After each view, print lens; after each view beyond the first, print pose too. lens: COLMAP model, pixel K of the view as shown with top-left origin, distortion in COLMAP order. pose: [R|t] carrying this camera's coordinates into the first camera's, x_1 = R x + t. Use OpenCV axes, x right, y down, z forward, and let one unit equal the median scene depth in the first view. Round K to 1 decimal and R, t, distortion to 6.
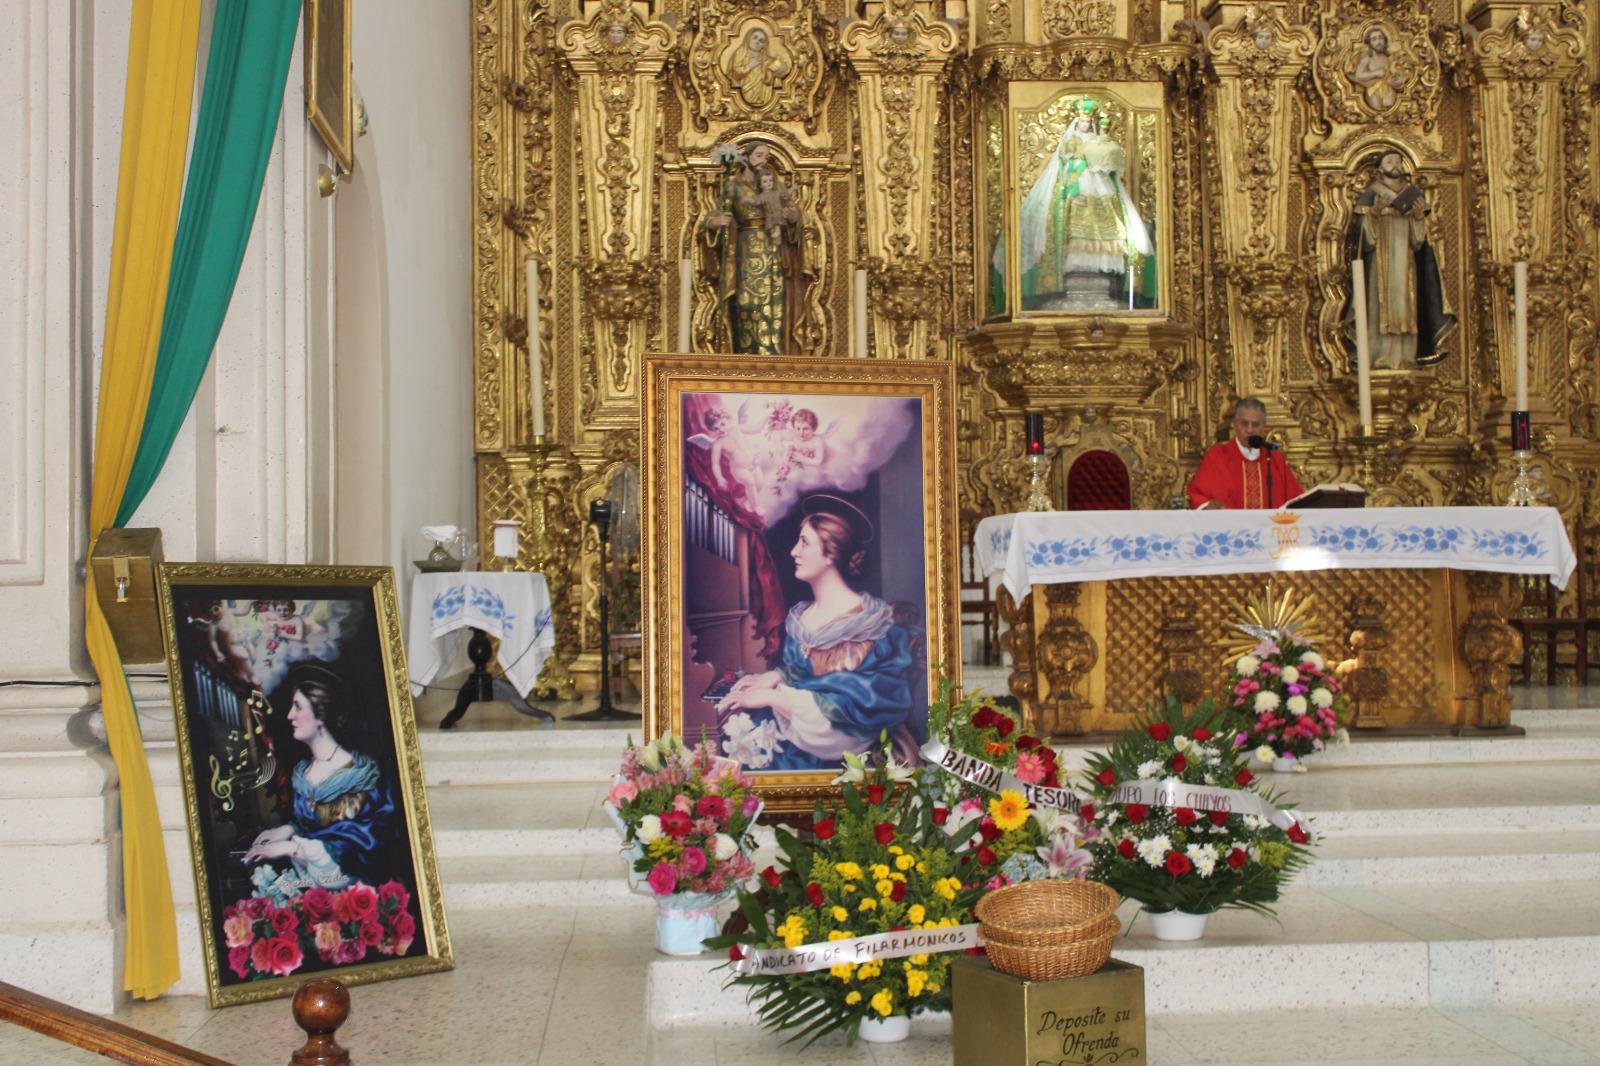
lens RADIAL K [[2094.3, 0, 857.3], [0, 2094.3, 534.0], [0, 0, 1]] dist [-0.055454, 0.054668]
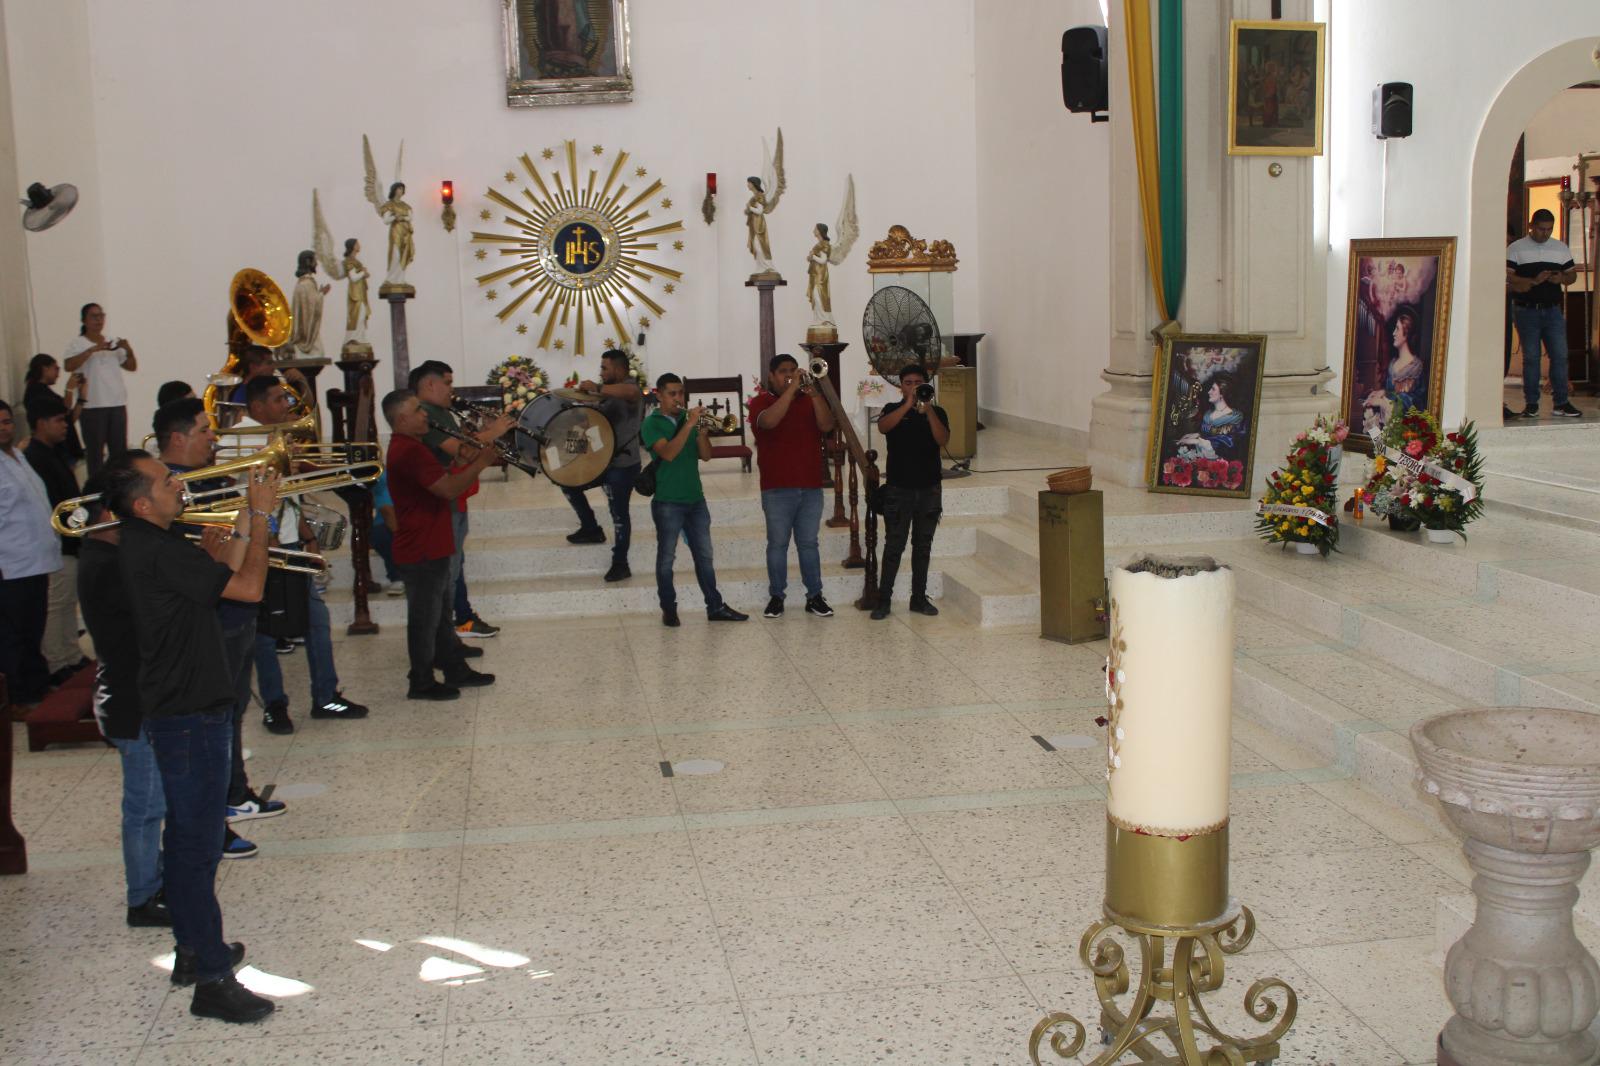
lens RADIAL K [[1664.2, 0, 800.0], [0, 1664.2, 533.0], [0, 0, 1]] dist [-0.107401, 0.010371]
pose [[0.091368, 0.158356, -0.983146, 0.606711], [0.052705, 0.985122, 0.163573, -0.036622], [0.994421, -0.066762, 0.081662, 0.106220]]
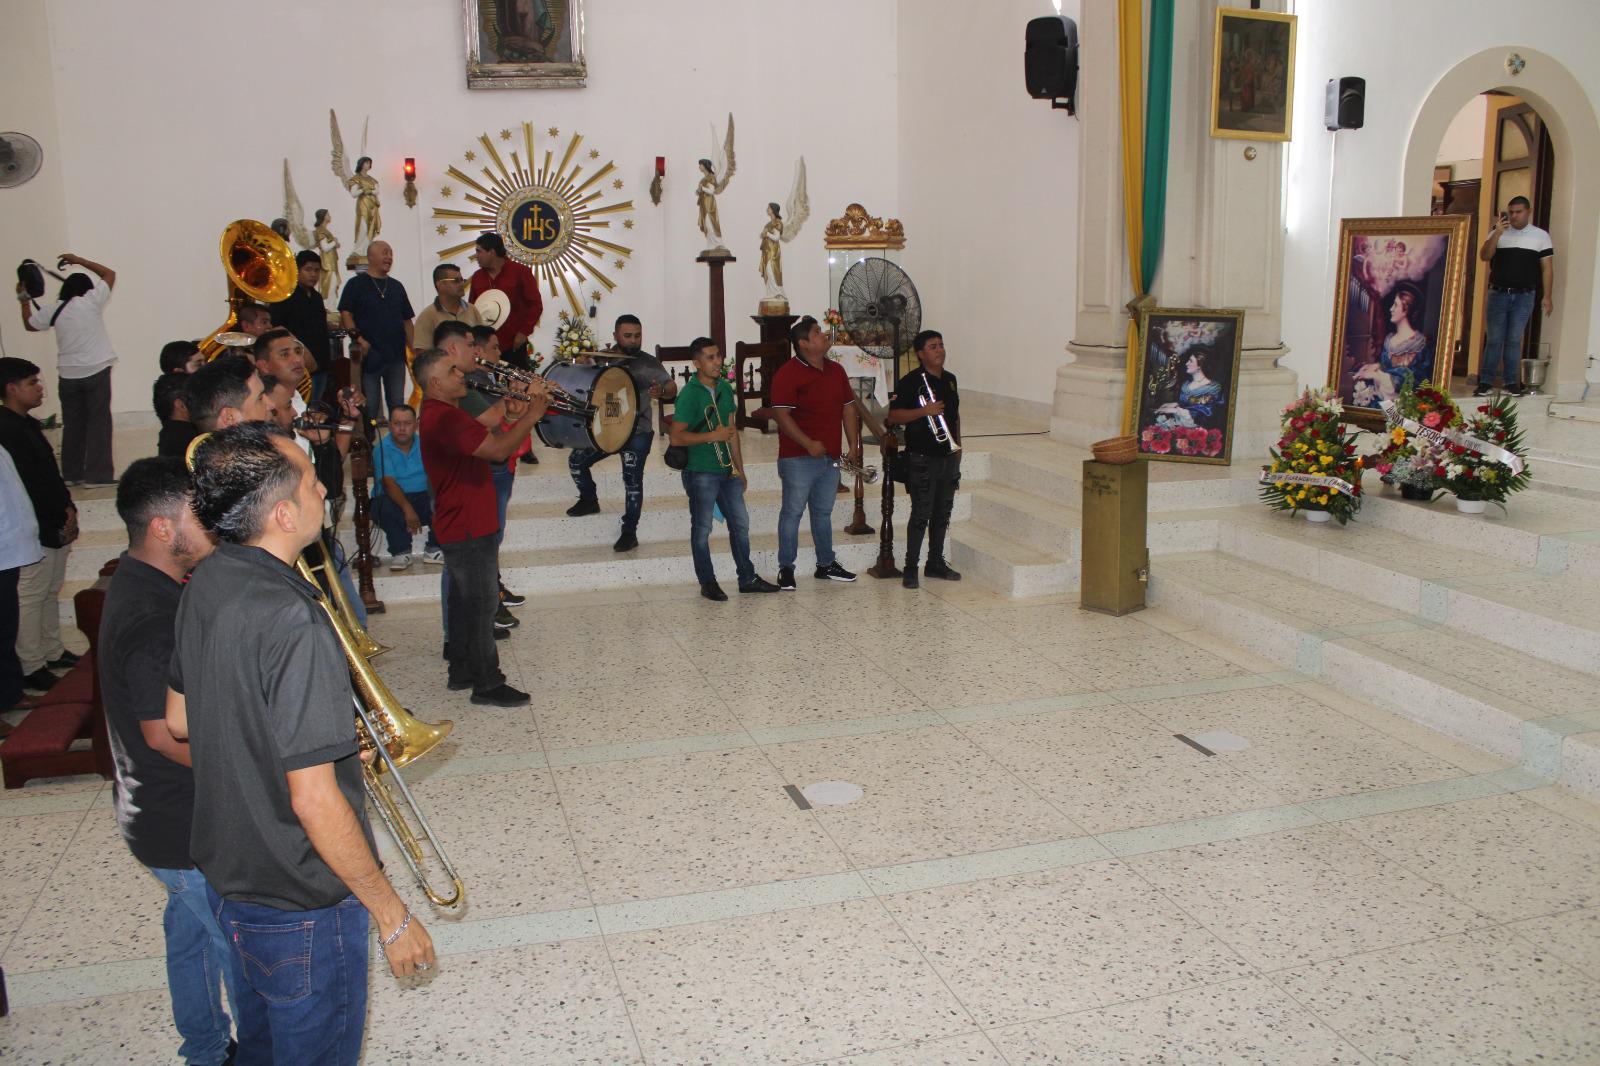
lens RADIAL K [[1300.0, 0, 800.0], [0, 1300.0, 533.0], [0, 0, 1]] dist [-0.153480, 0.106347]
pose [[0.219832, 0.198793, -0.955068, 0.442152], [0.034964, 0.976783, 0.211360, -0.024322], [0.974911, -0.079856, 0.207777, 0.045545]]
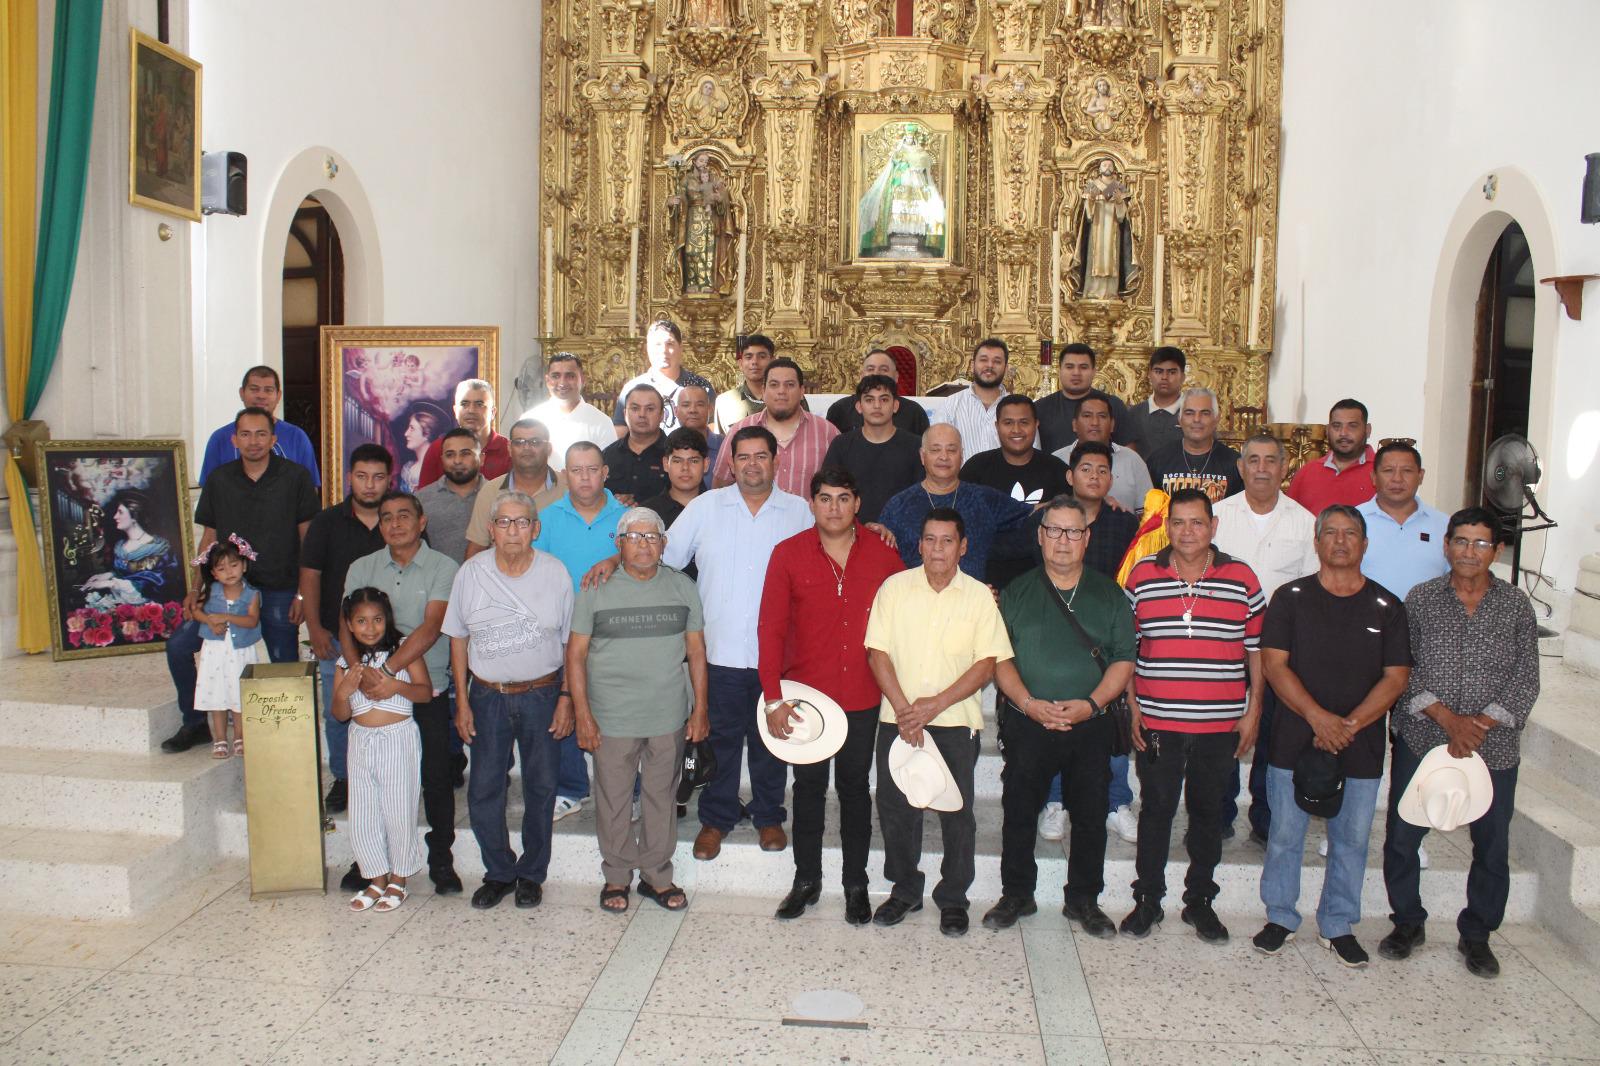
lens RADIAL K [[1315.5, 0, 795.1], [0, 1315.5, 572.2], [0, 0, 1]] dist [-0.170851, 0.165900]
pose [[0.988567, 0.046943, -0.143287, 0.187369], [-0.024270, 0.987449, 0.156059, -0.022494], [0.148815, -0.150798, 0.977299, -0.030864]]
